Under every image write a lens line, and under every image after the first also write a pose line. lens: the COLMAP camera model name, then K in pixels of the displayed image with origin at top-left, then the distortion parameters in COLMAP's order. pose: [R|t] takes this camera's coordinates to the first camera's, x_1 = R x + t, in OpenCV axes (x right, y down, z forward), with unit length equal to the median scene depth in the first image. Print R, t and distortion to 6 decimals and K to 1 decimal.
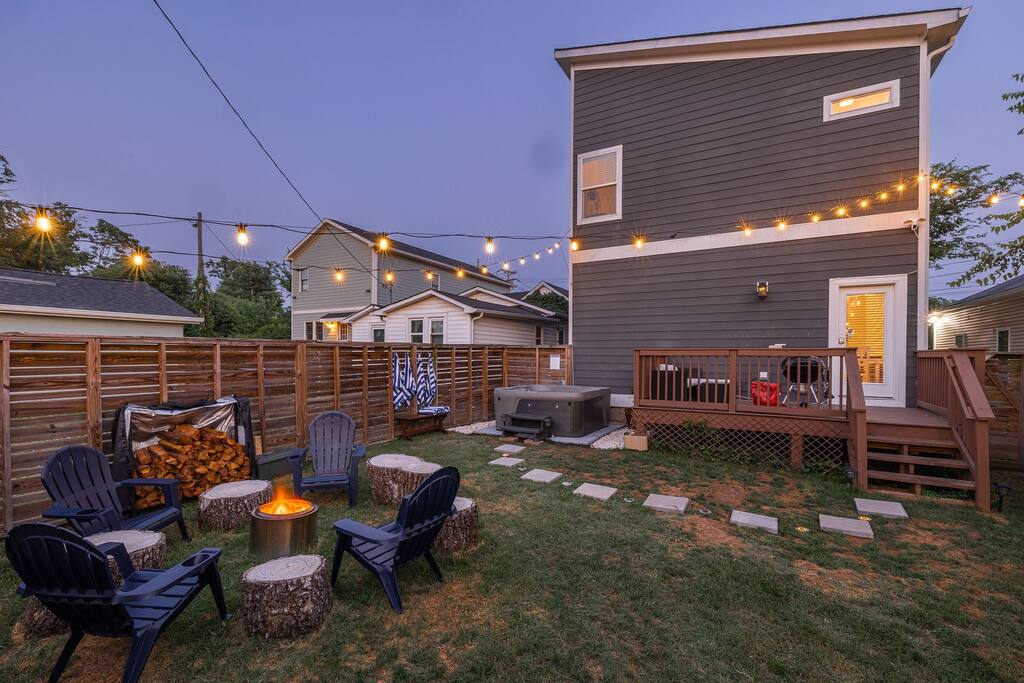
lens RADIAL K [[438.5, 0, 509.3], [0, 438.5, 361.6], [0, 0, 1]] dist [-0.001439, -0.000023]
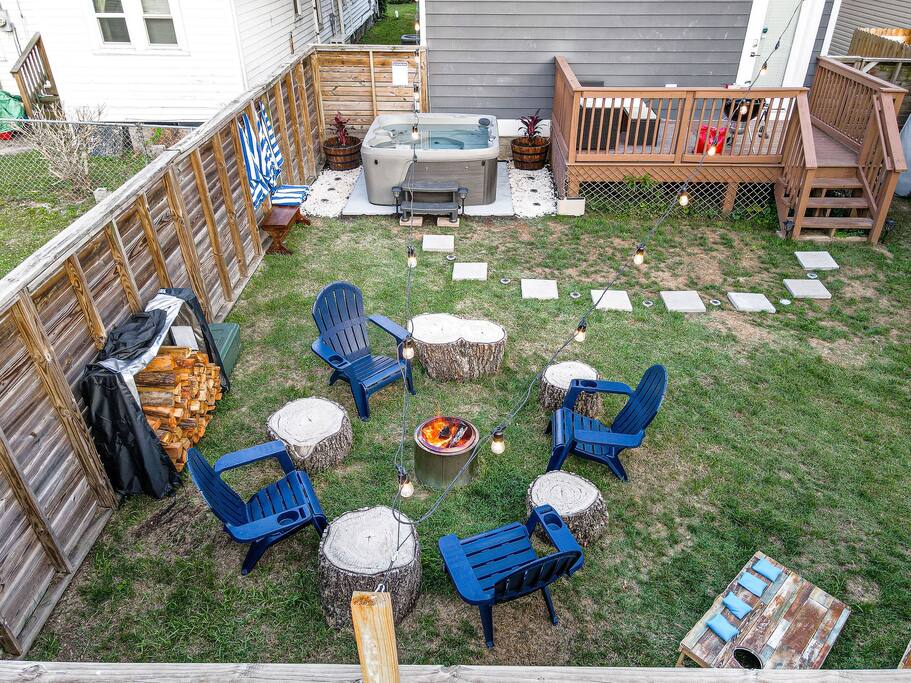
lens RADIAL K [[670.1, 0, 455.5], [0, 670.1, 341.5], [0, 0, 1]] dist [-0.006650, 0.038116]
pose [[0.879031, -0.258680, 0.400486, -0.450982], [0.010029, 0.849854, 0.526923, -0.254286], [-0.476659, -0.459165, 0.749642, 0.013187]]
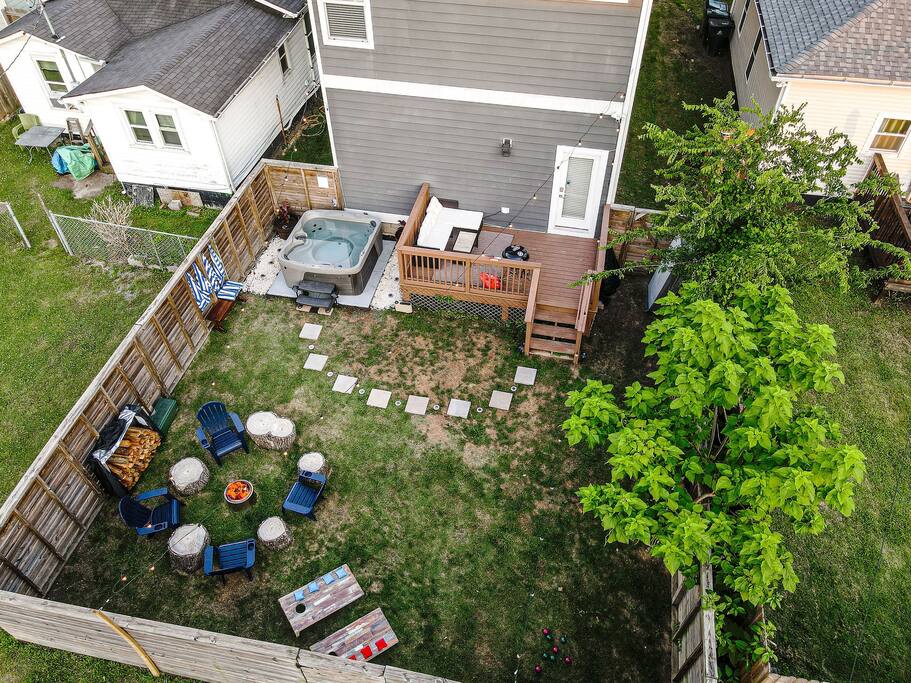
lens RADIAL K [[670.1, 0, 455.5], [0, 670.1, 341.5], [0, 0, 1]] dist [-0.006650, 0.038116]
pose [[0.950971, -0.234287, 0.201902, 0.000765], [0.016785, 0.690944, 0.722714, -1.113445], [-0.308825, -0.683891, 0.660999, -0.433968]]
